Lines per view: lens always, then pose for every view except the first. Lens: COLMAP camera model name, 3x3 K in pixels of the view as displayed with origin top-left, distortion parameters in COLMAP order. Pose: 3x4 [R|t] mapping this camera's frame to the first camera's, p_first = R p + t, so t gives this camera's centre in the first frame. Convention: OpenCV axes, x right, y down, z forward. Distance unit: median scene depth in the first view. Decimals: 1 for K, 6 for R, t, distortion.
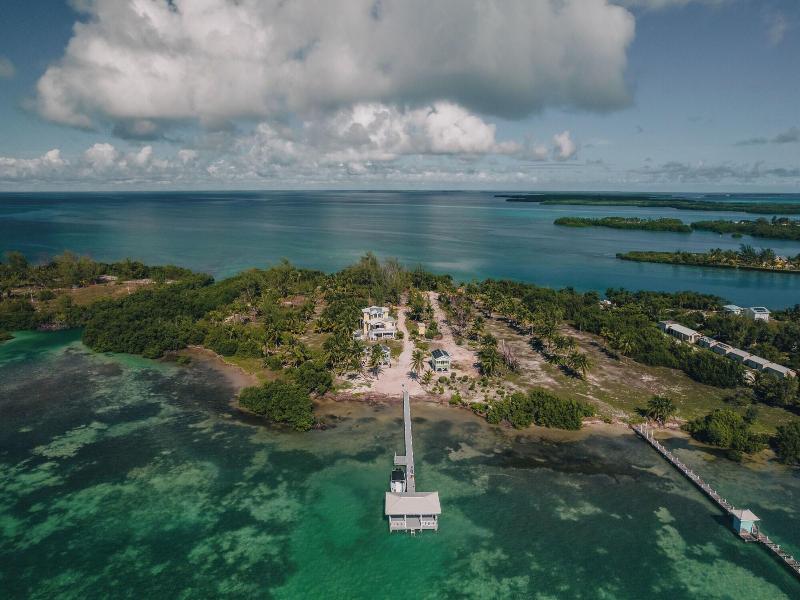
lens RADIAL K [[559.6, 0, 411.6], [0, 559.6, 300.2], [0, 0, 1]] dist [-0.104491, 0.092428]
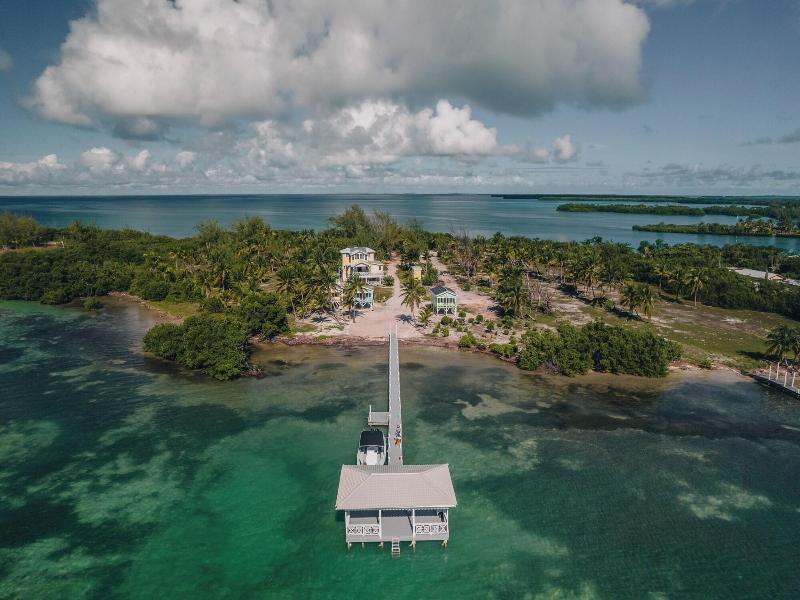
lens RADIAL K [[559.6, 0, 411.6], [0, 559.6, 300.2], [0, 0, 1]] dist [-0.104491, 0.092428]
pose [[0.999987, -0.002363, 0.004543, 0.010021], [0.002389, 0.999980, -0.005866, 0.147380], [-0.004529, 0.005877, 0.999972, 0.366200]]
